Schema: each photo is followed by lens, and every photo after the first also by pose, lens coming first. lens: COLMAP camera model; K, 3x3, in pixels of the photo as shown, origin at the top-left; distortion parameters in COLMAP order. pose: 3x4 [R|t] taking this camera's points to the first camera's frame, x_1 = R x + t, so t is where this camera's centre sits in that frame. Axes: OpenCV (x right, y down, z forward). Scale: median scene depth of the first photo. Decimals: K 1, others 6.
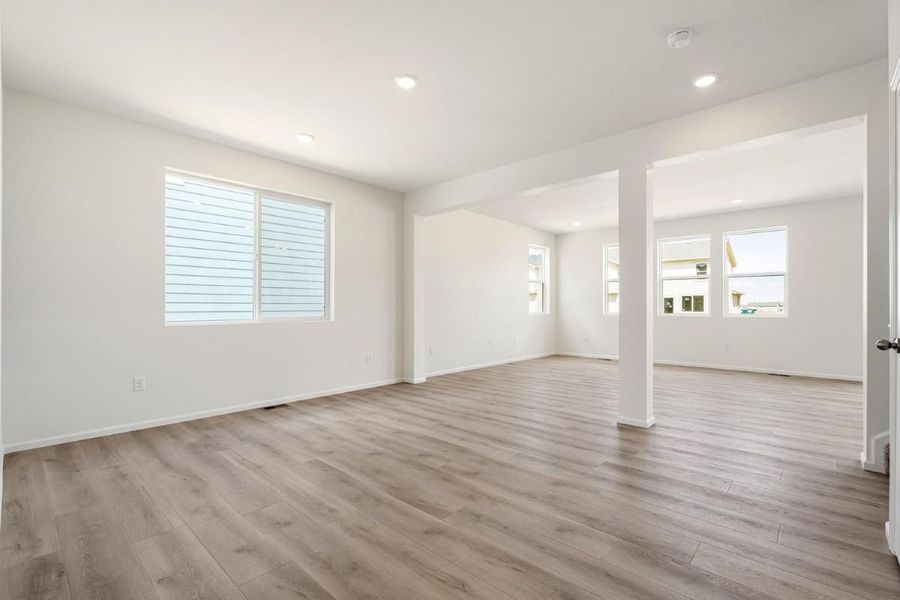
lens RADIAL K [[405.2, 0, 448.4], [0, 405.2, 302.4], [0, 0, 1]] dist [-0.002768, -0.000672]
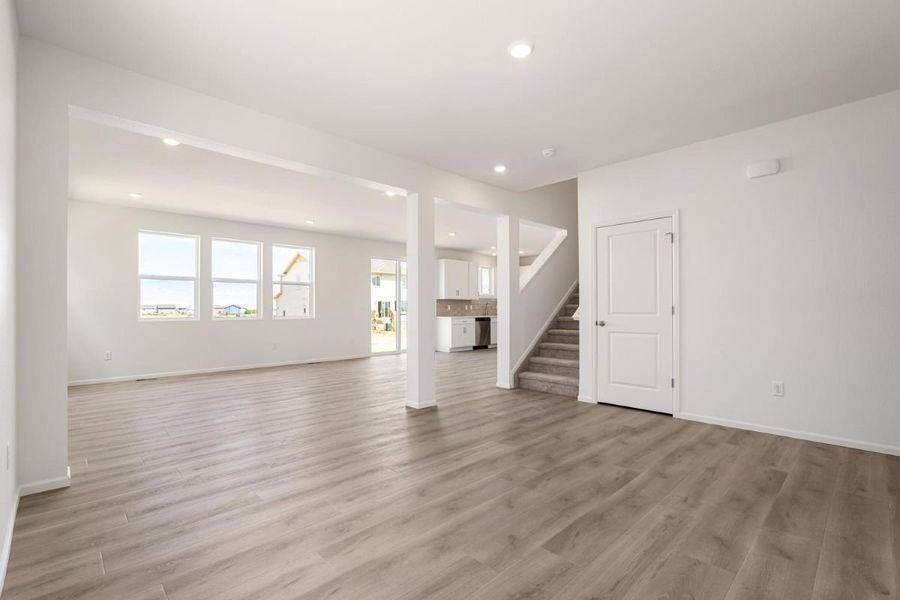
lens RADIAL K [[405.2, 0, 448.4], [0, 405.2, 302.4], [0, 0, 1]] dist [-0.002768, -0.000672]
pose [[0.069176, 0.016213, 0.997473, -0.902556], [-0.003763, 0.999865, -0.015991, 0.011932], [-0.997597, -0.002647, 0.069228, 1.017302]]
